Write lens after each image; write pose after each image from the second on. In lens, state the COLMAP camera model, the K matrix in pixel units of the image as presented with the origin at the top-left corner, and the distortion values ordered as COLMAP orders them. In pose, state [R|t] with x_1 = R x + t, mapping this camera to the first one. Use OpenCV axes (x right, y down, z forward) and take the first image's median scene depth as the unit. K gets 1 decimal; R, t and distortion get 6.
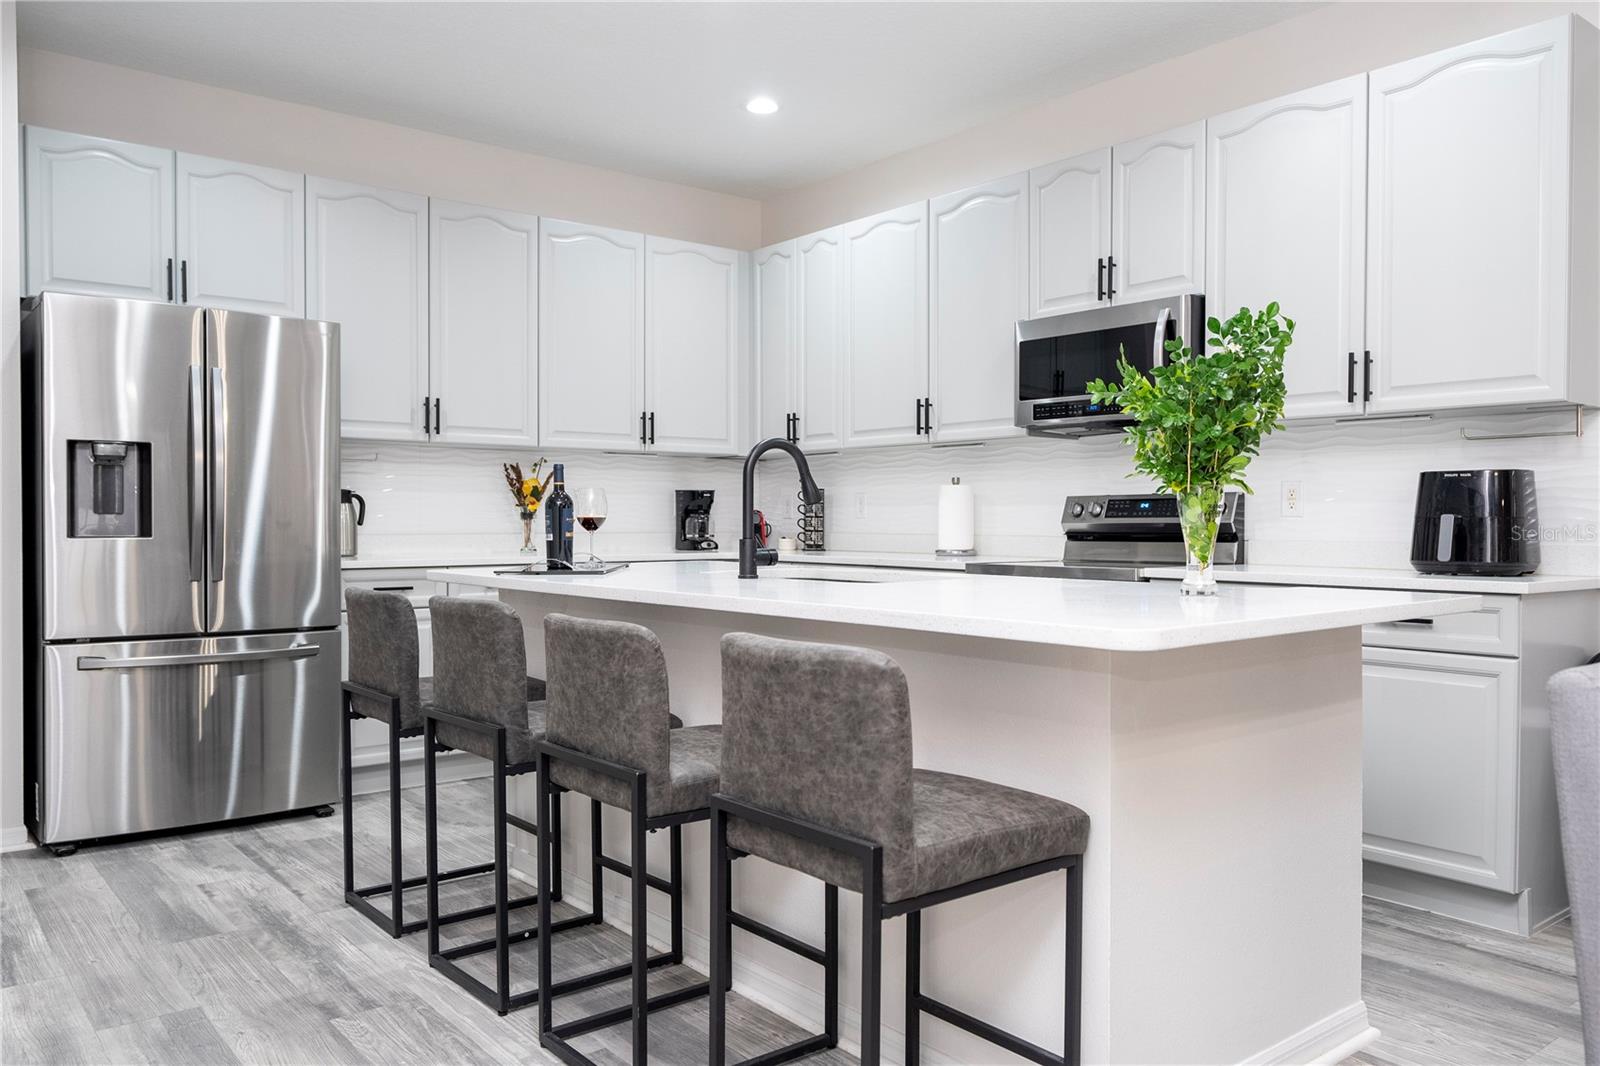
lens RADIAL K [[1196.6, 0, 808.5], [0, 1196.6, 533.1], [0, 0, 1]] dist [0.002717, 0.003525]
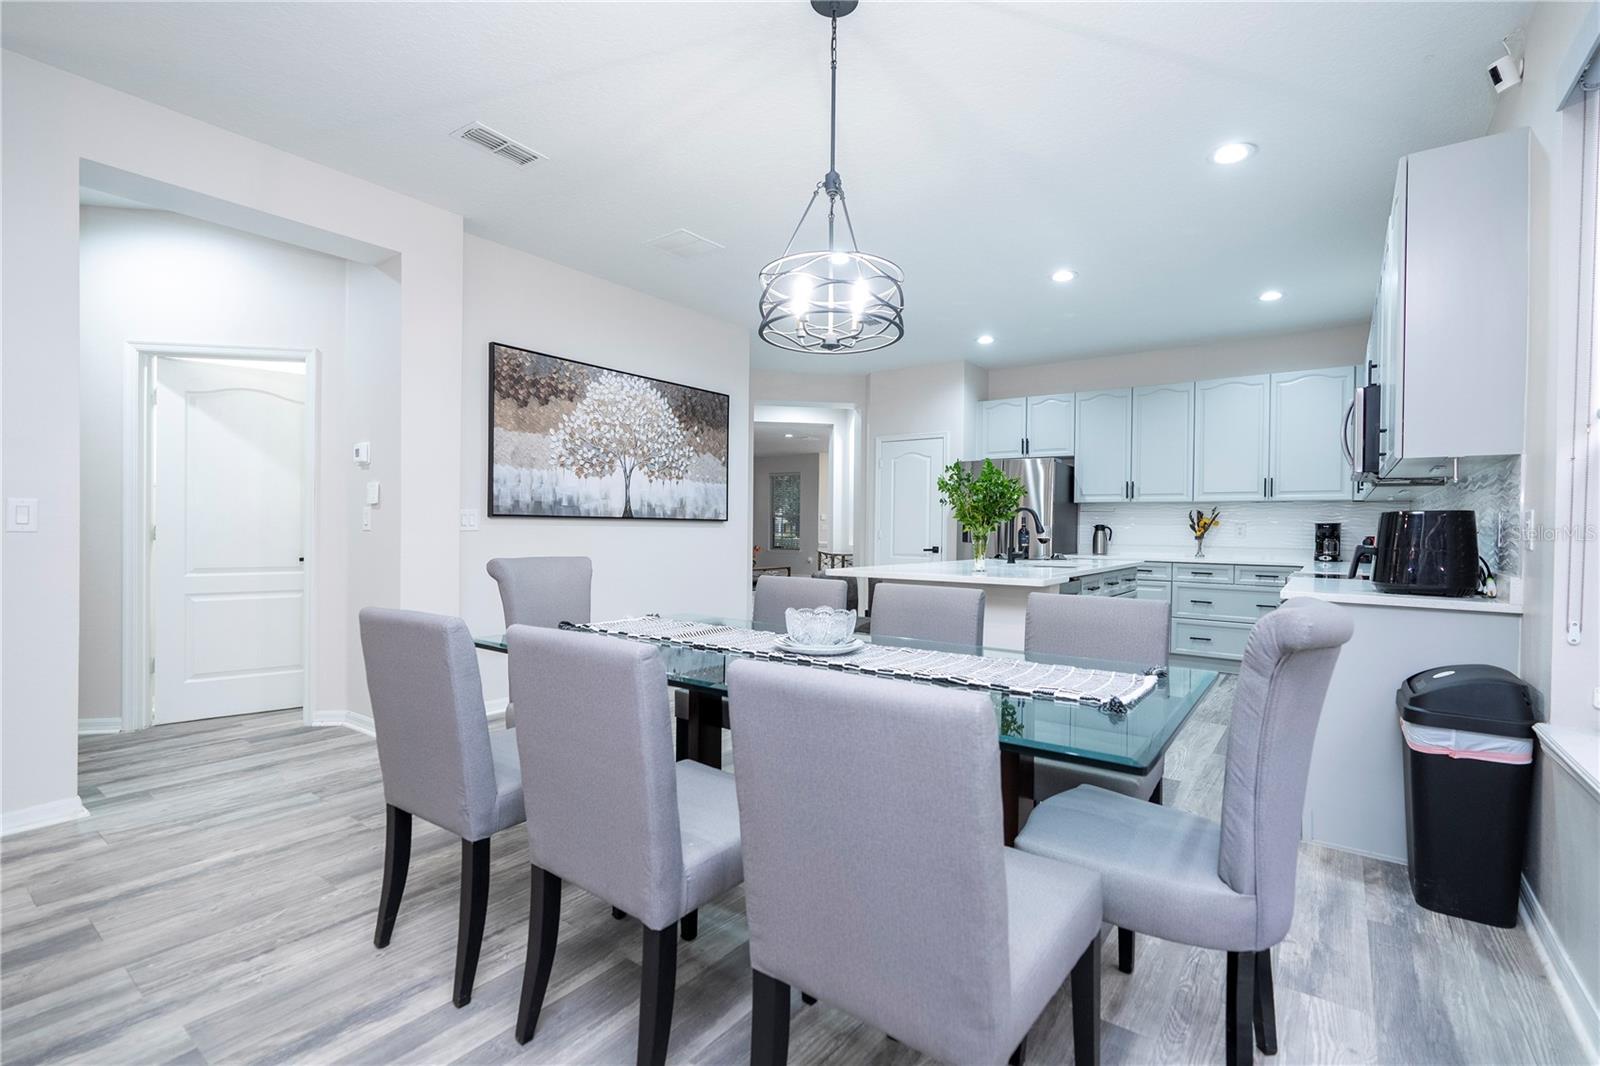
lens RADIAL K [[719.5, 0, 813.2], [0, 719.5, 531.3], [0, 0, 1]] dist [-0.006165, 0.003304]
pose [[0.256113, 0.007132, -0.966621, 1.020334], [-0.024127, 0.999708, 0.000984, -0.015834], [0.966346, 0.023070, 0.256210, 0.170508]]
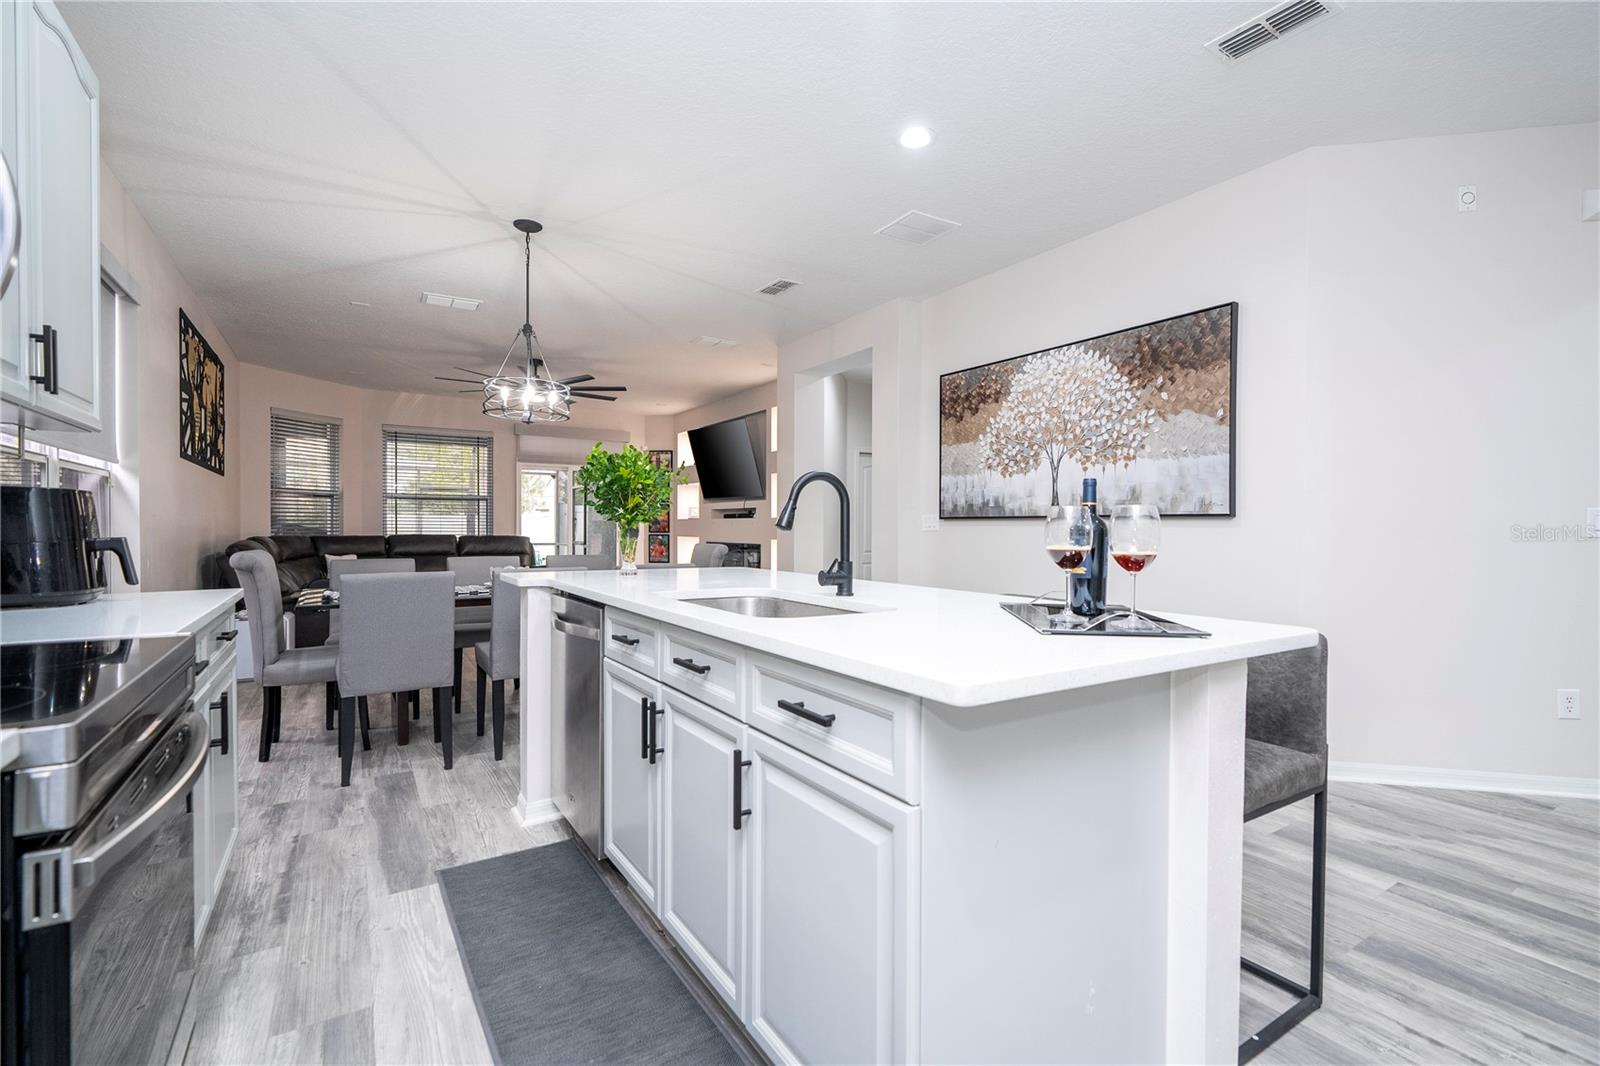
lens RADIAL K [[719.5, 0, 807.8], [0, 719.5, 529.8], [0, 0, 1]] dist [-0.006165, 0.003304]
pose [[-0.993720, -0.004128, 0.111819, -0.073859], [-0.002053, 0.999824, 0.018668, -0.030084], [-0.111876, 0.018321, -0.993553, 1.332520]]
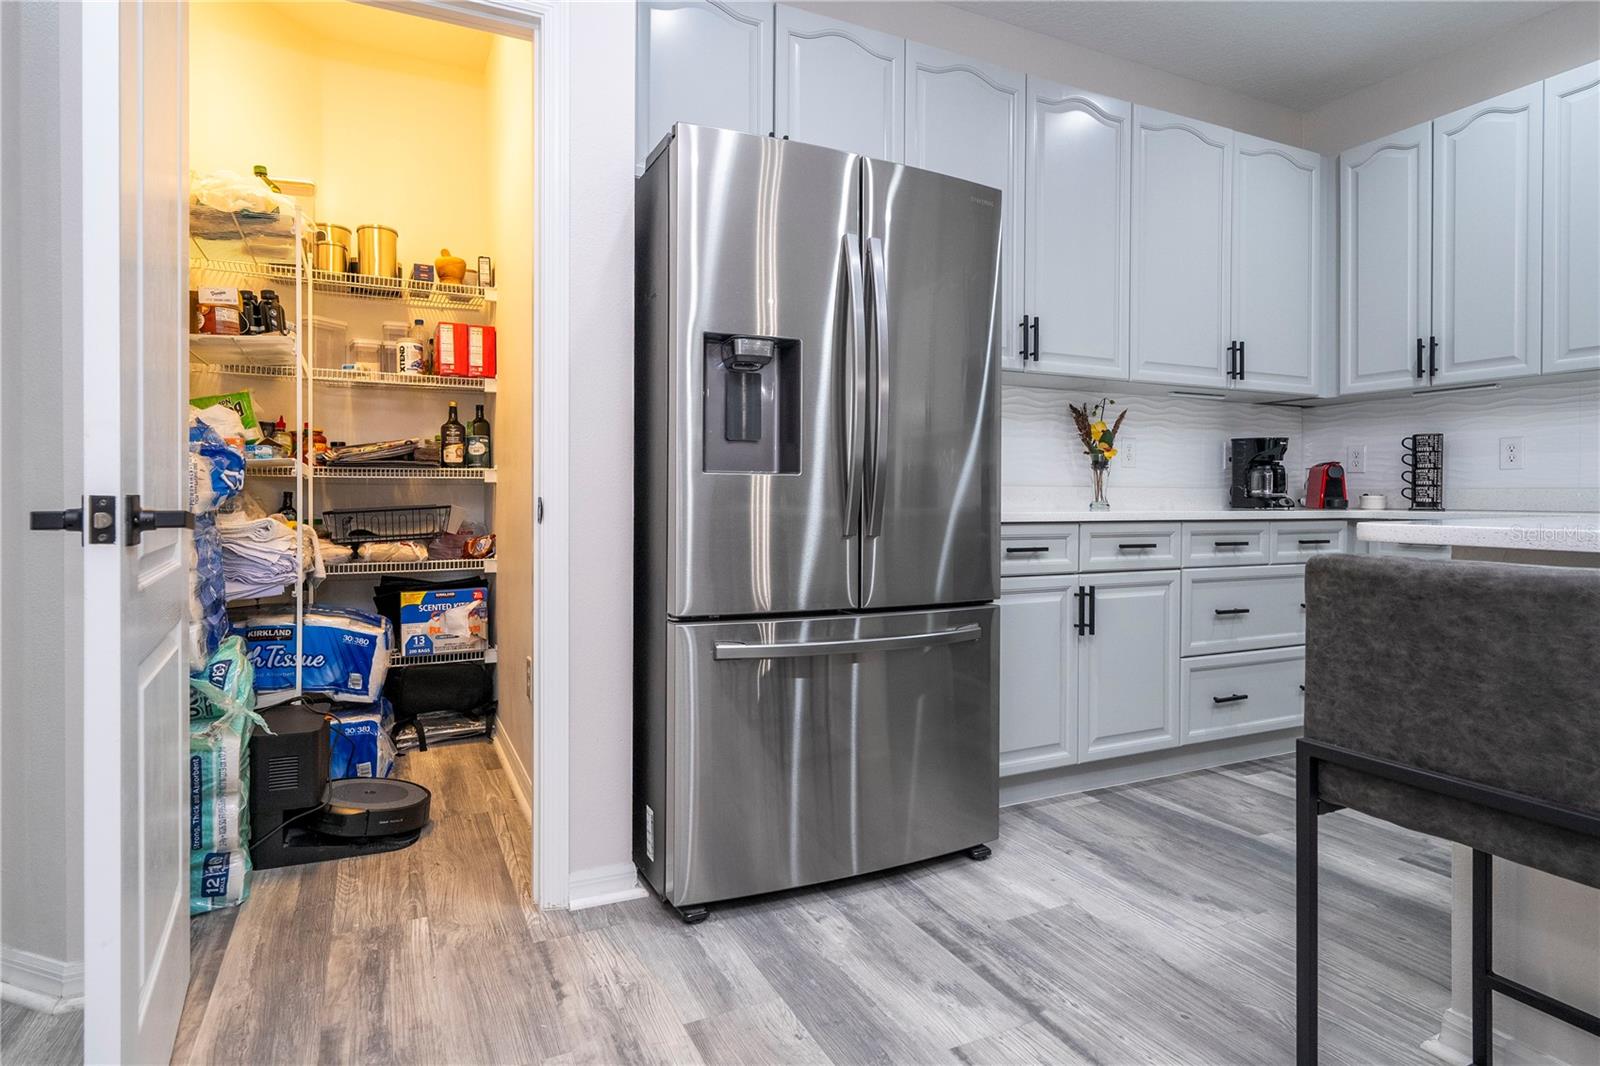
lens RADIAL K [[854.9, 0, 781.2], [0, 854.9, 502.4], [0, 0, 1]] dist [-0.005134, 0.000166]
pose [[0.970793, 0.006570, -0.239829, -0.446951], [-0.007359, 0.999970, -0.002393, 0.022261], [0.239806, 0.004088, 0.970812, 0.516884]]
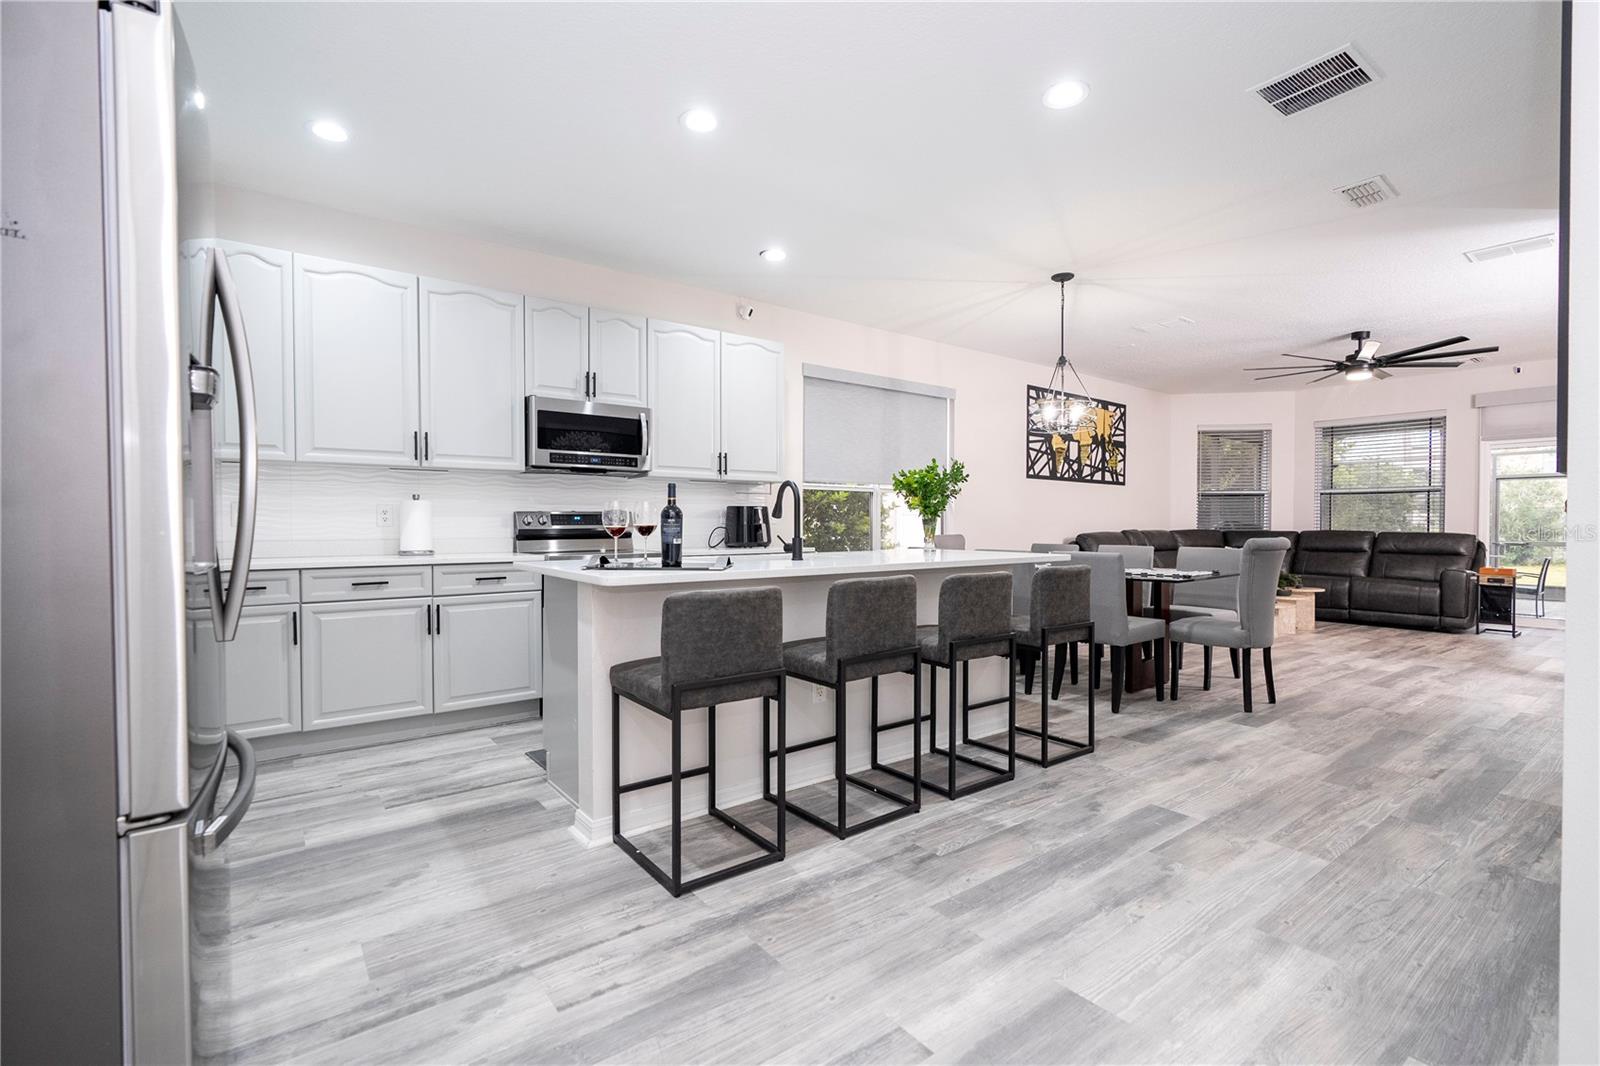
lens RADIAL K [[719.5, 0, 813.8], [0, 719.5, 534.2], [0, 0, 1]] dist [-0.006165, 0.003304]
pose [[0.029318, -0.014800, 0.999461, -0.868272], [0.013940, 0.999799, 0.014396, -0.011989], [-0.999473, 0.013510, 0.029518, 0.745880]]
